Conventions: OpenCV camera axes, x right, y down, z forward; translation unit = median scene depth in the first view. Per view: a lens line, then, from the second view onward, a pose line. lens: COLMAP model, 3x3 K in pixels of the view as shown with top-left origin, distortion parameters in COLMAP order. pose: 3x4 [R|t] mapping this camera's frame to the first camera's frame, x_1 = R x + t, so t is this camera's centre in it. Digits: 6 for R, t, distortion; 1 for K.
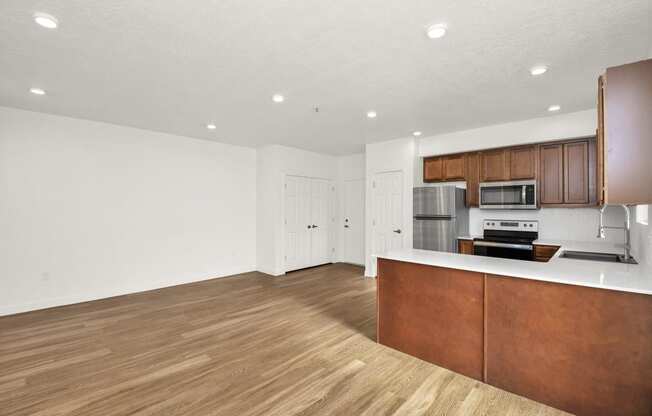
lens RADIAL K [[319.9, 0, 326.0], [0, 319.9, 208.0], [0, 0, 1]] dist [0.001800, 0.000087]
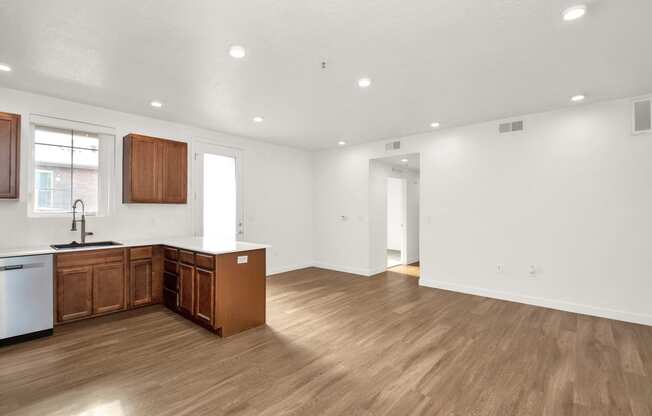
lens RADIAL K [[293.9, 0, 325.0], [0, 293.9, 197.9], [0, 0, 1]] dist [0.000392, -0.000092]
pose [[-0.999162, -0.004814, -0.040647, -0.005792], [-0.003248, 0.999253, -0.038509, 0.014909], [0.040802, -0.038345, -0.998431, 1.896009]]
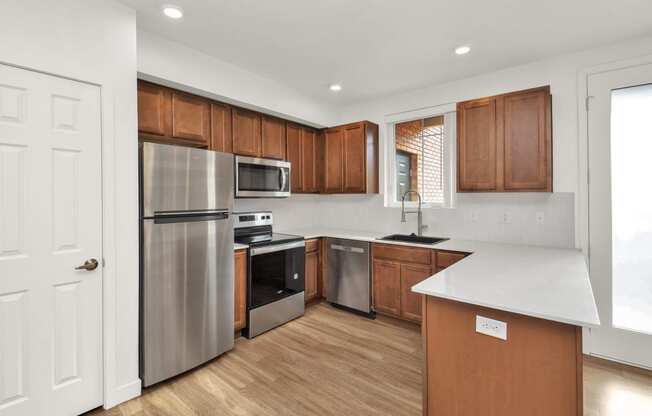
lens RADIAL K [[293.9, 0, 325.0], [0, 293.9, 197.9], [0, 0, 1]] dist [0.000392, -0.000092]
pose [[-0.063211, -0.001184, 0.997999, -0.146808], [0.007754, 0.999969, 0.001678, 0.006543], [-0.997970, 0.007845, -0.063200, 1.174183]]
